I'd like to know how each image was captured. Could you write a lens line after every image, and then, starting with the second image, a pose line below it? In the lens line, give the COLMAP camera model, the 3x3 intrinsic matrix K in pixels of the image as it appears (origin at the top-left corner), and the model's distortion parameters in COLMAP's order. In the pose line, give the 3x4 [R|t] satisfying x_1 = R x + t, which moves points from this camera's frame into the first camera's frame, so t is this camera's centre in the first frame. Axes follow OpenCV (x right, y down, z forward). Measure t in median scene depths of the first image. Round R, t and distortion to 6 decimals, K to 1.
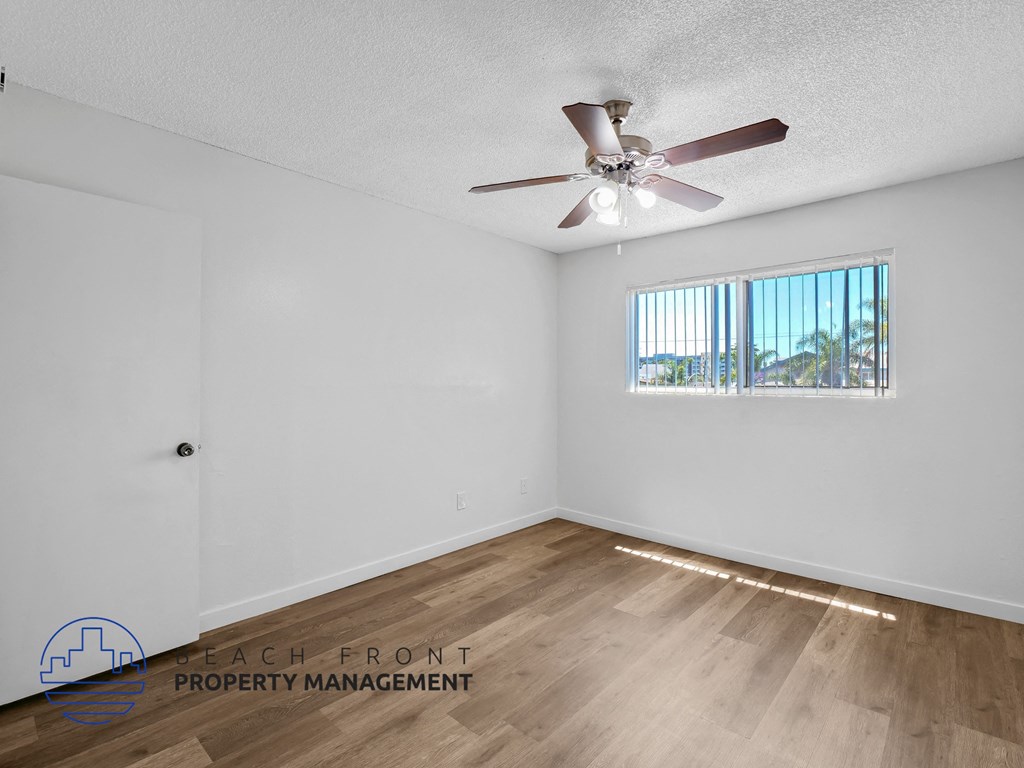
lens RADIAL K [[502.7, 0, 504.7], [0, 502.7, 369.7], [0, 0, 1]] dist [-0.015766, 0.000535]
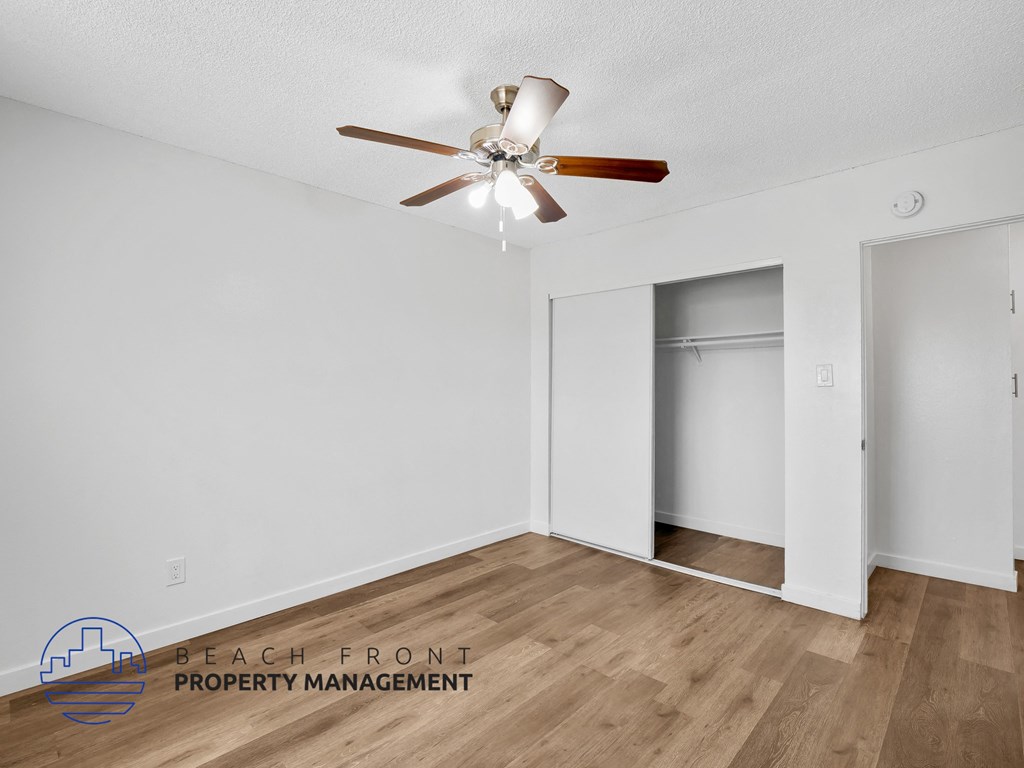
lens RADIAL K [[502.7, 0, 511.6], [0, 502.7, 383.5], [0, 0, 1]] dist [-0.015766, 0.000535]
pose [[-0.999902, -0.001821, 0.013849, 0.162610], [-0.002185, 0.999650, -0.026368, 0.039977], [-0.013796, -0.026395, -0.999556, 1.598403]]
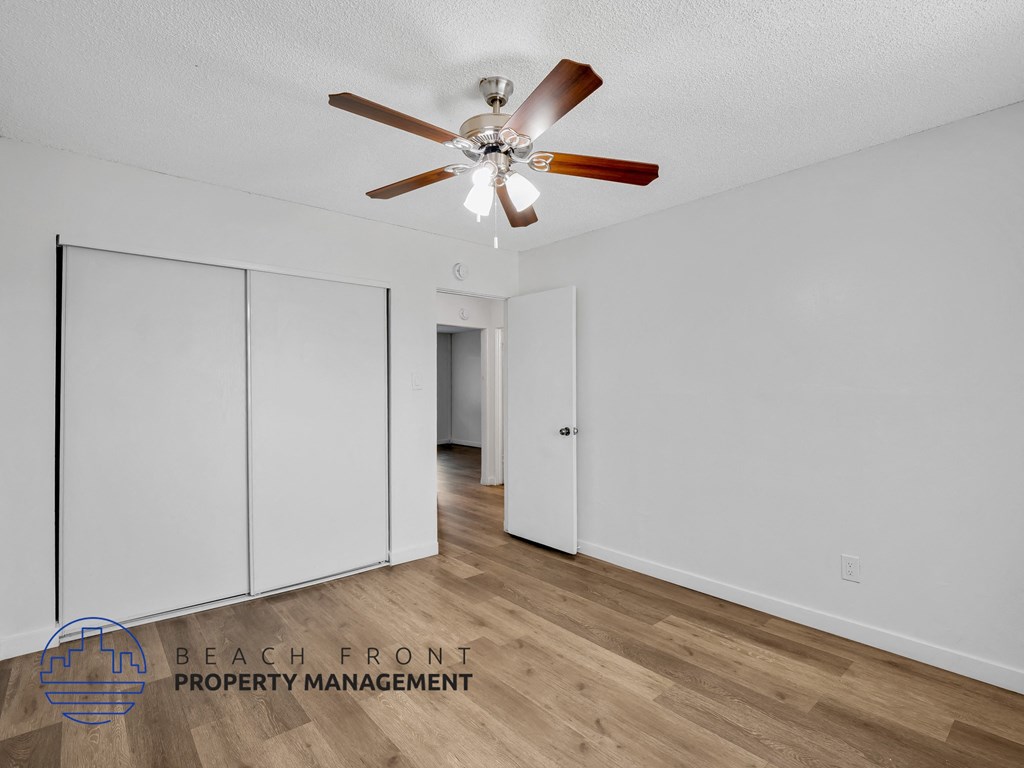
lens RADIAL K [[502.7, 0, 515.0], [0, 502.7, 390.4], [0, 0, 1]] dist [-0.015766, 0.000535]
pose [[-0.115927, -0.000623, -0.993258, 0.912979], [0.025295, 0.999674, -0.003579, 0.025140], [0.992936, -0.025540, -0.115873, 0.944939]]
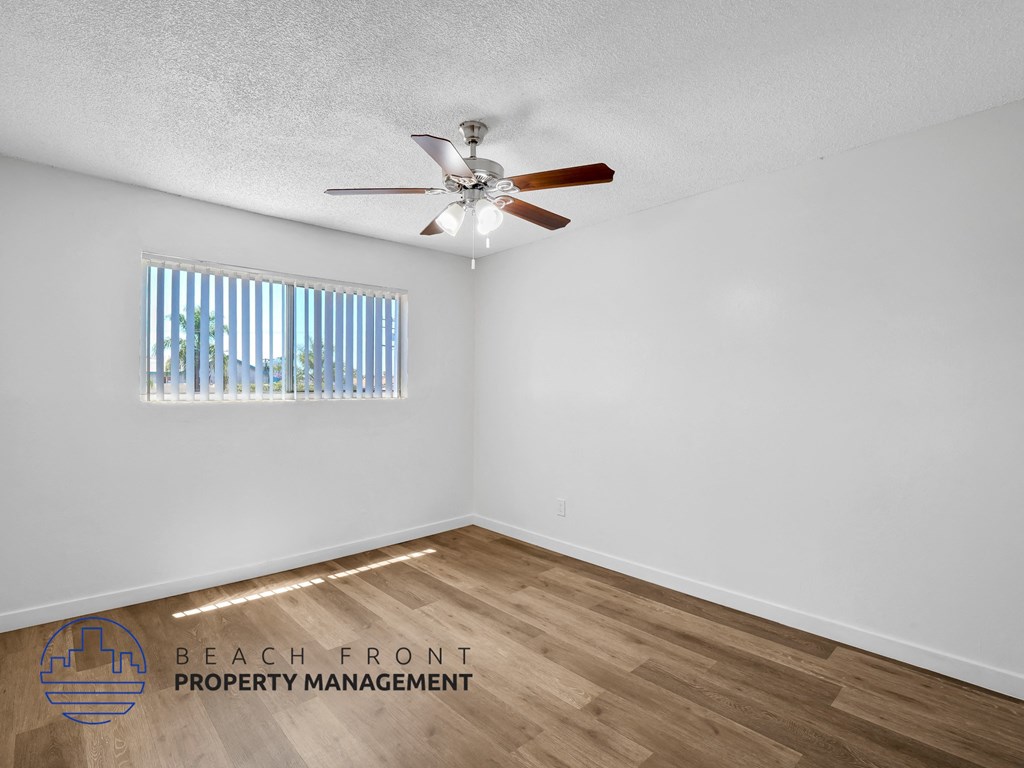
lens RADIAL K [[502.7, 0, 520.6], [0, 502.7, 381.8], [0, 0, 1]] dist [-0.015766, 0.000535]
pose [[0.058867, 0.008124, 0.998233, -0.691096], [-0.028183, 0.999582, -0.006473, 0.010806], [-0.997868, -0.027752, 0.059072, 0.696768]]
